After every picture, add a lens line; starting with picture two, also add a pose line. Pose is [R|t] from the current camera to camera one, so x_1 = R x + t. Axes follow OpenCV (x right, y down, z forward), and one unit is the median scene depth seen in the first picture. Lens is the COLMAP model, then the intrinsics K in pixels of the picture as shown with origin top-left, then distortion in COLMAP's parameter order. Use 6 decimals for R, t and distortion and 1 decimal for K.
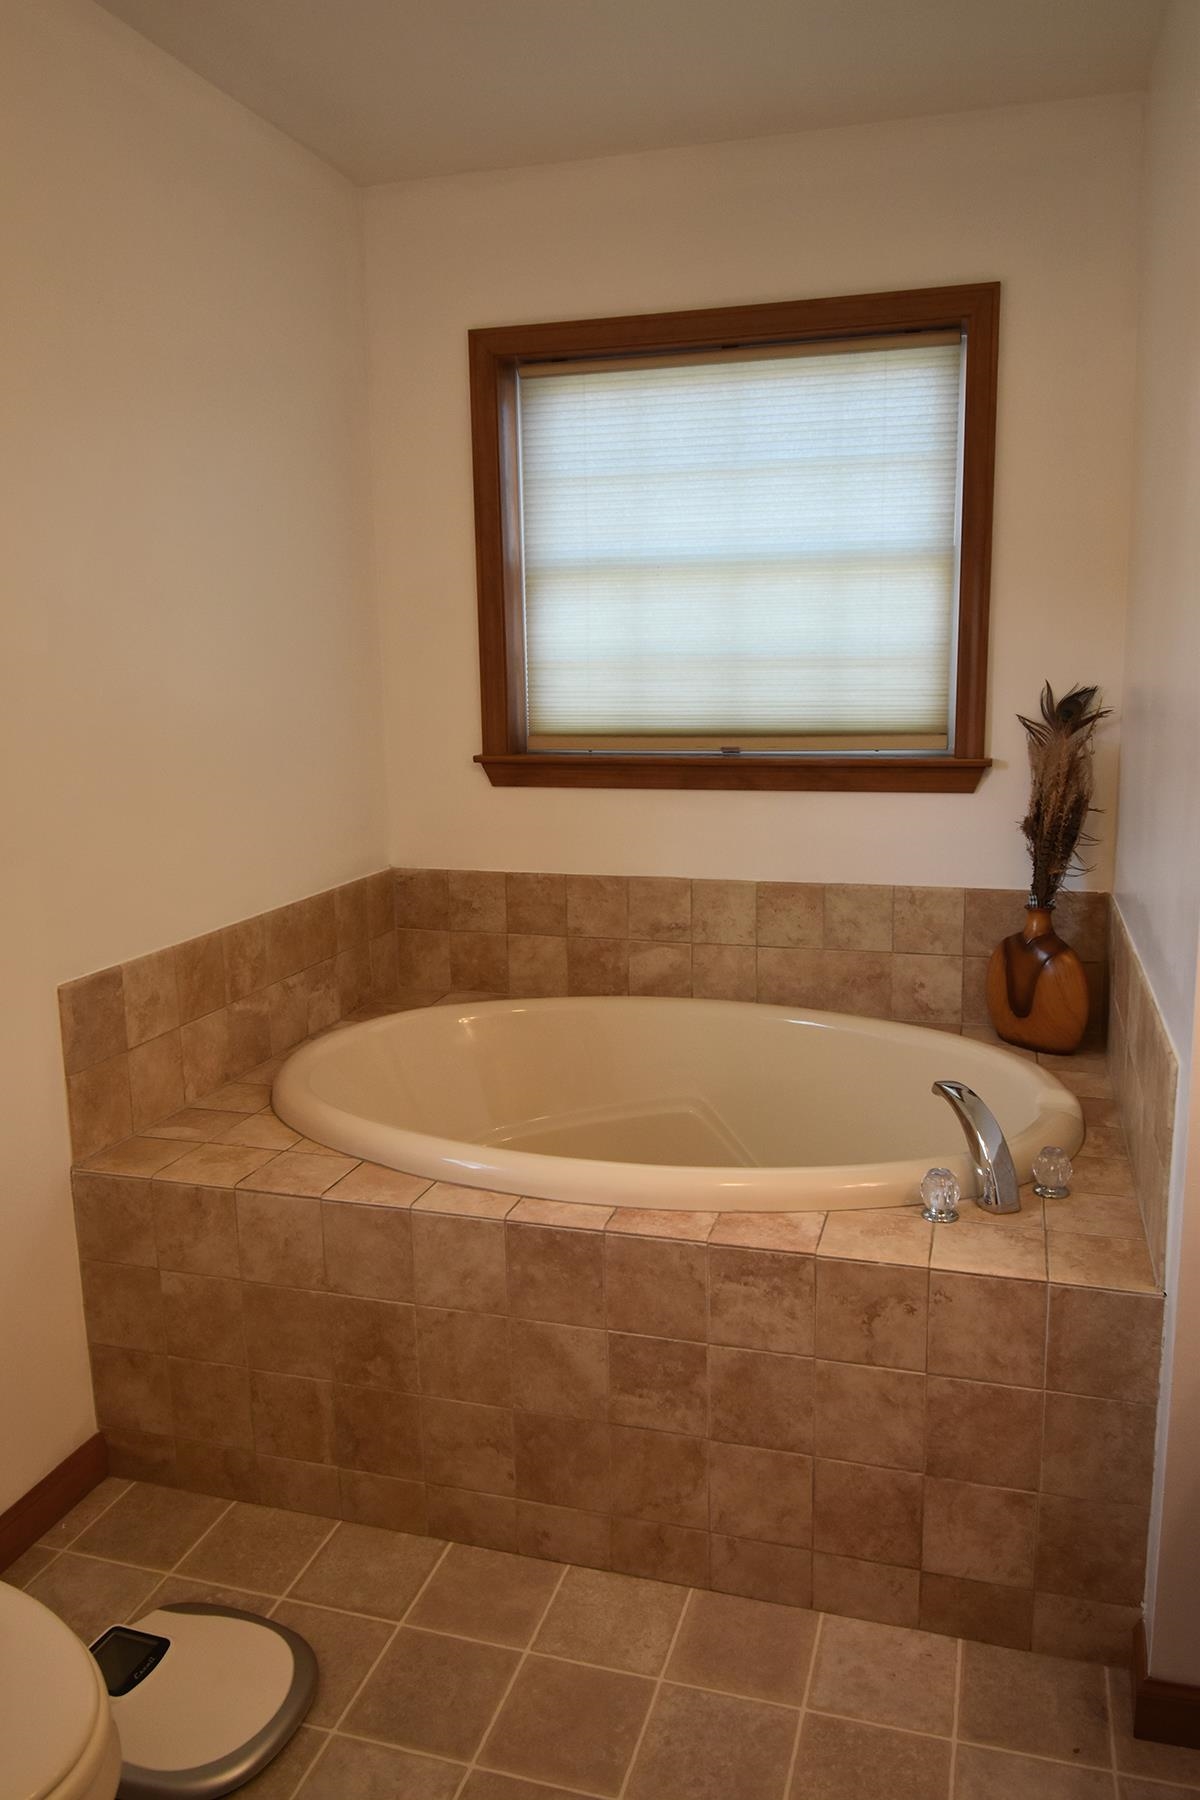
lens RADIAL K [[1301.2, 0, 605.3], [0, 1301.2, 894.9], [0, 0, 1]] dist [-0.008184, -0.011250]
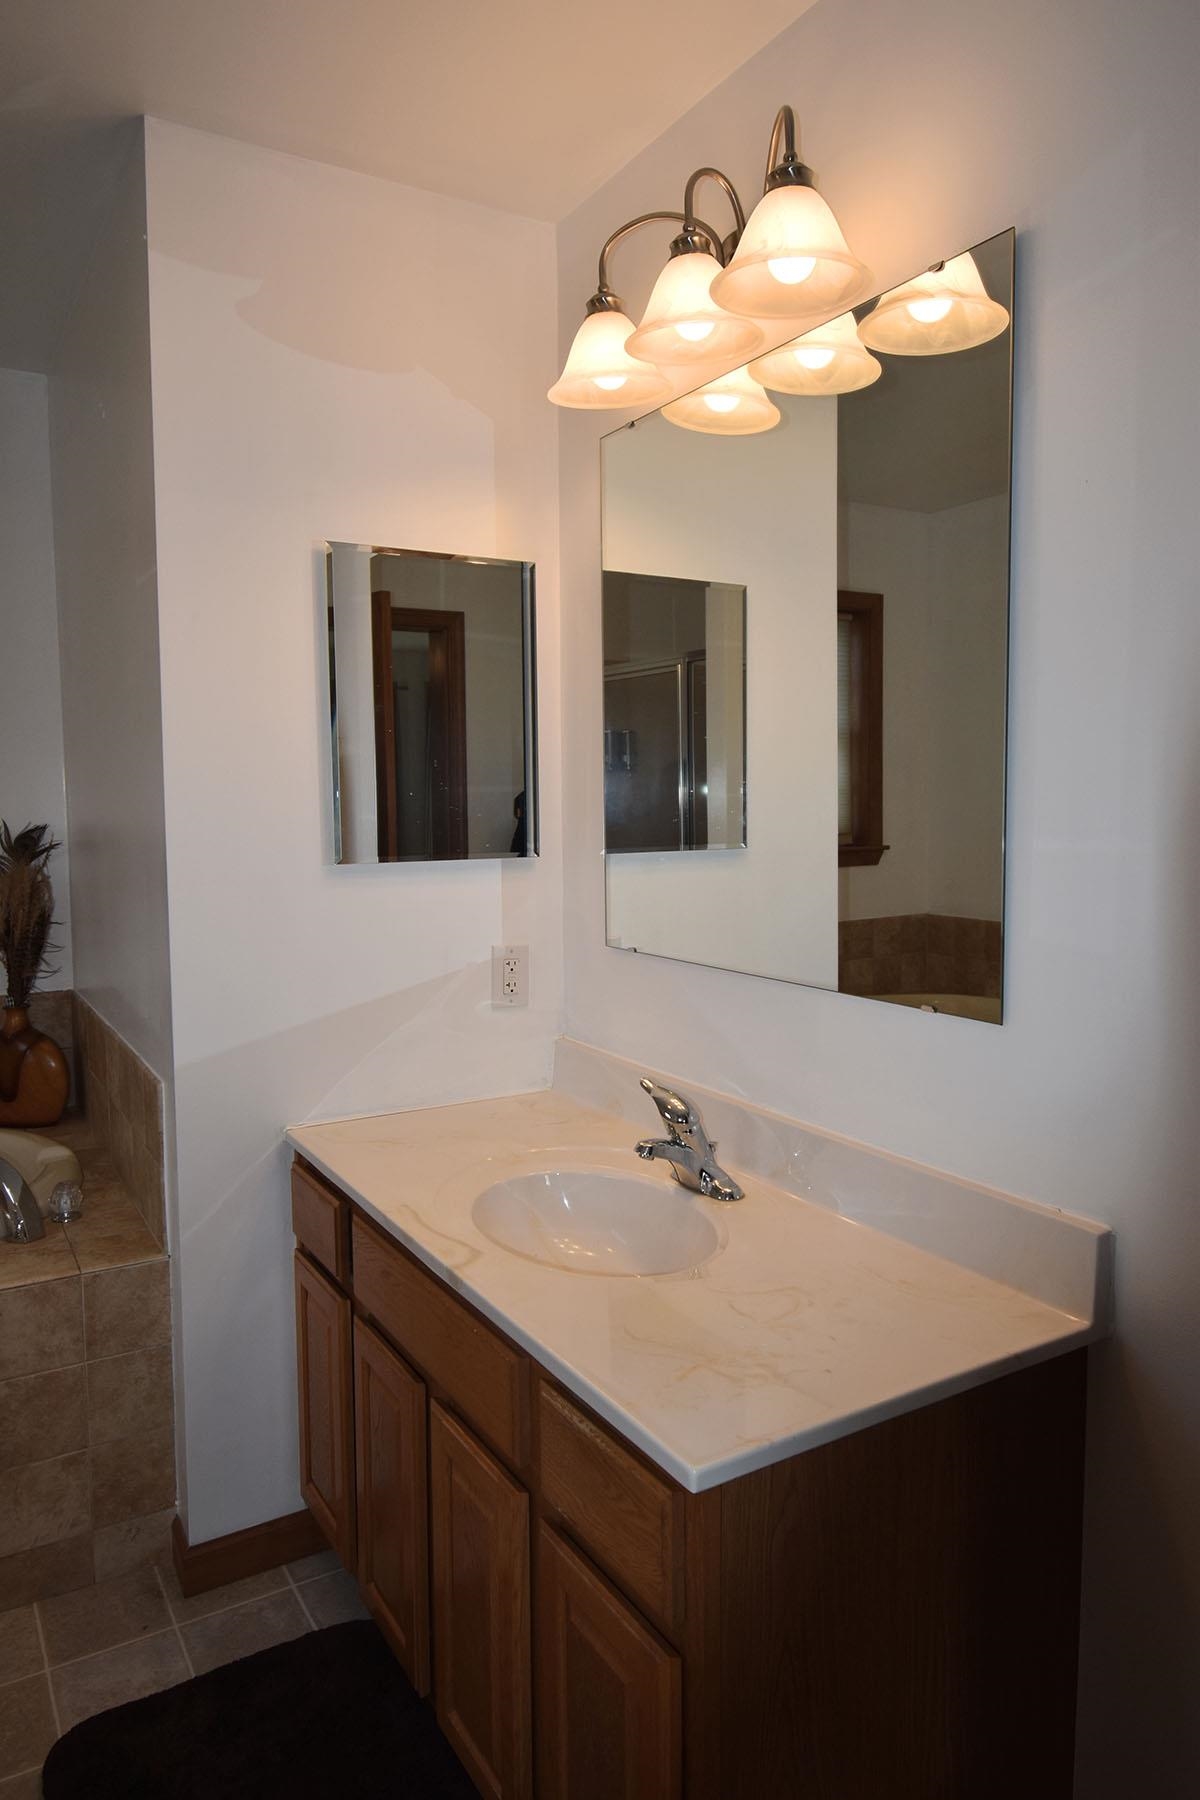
lens RADIAL K [[1188.4, 0, 603.6], [0, 1188.4, 898.9], [0, 0, 1]] dist [0.003933, -0.020923]
pose [[0.672249, -0.041247, 0.739175, -0.135090], [0.119947, 0.991323, -0.053769, 0.044207], [-0.730544, 0.124808, 0.671363, -0.176417]]
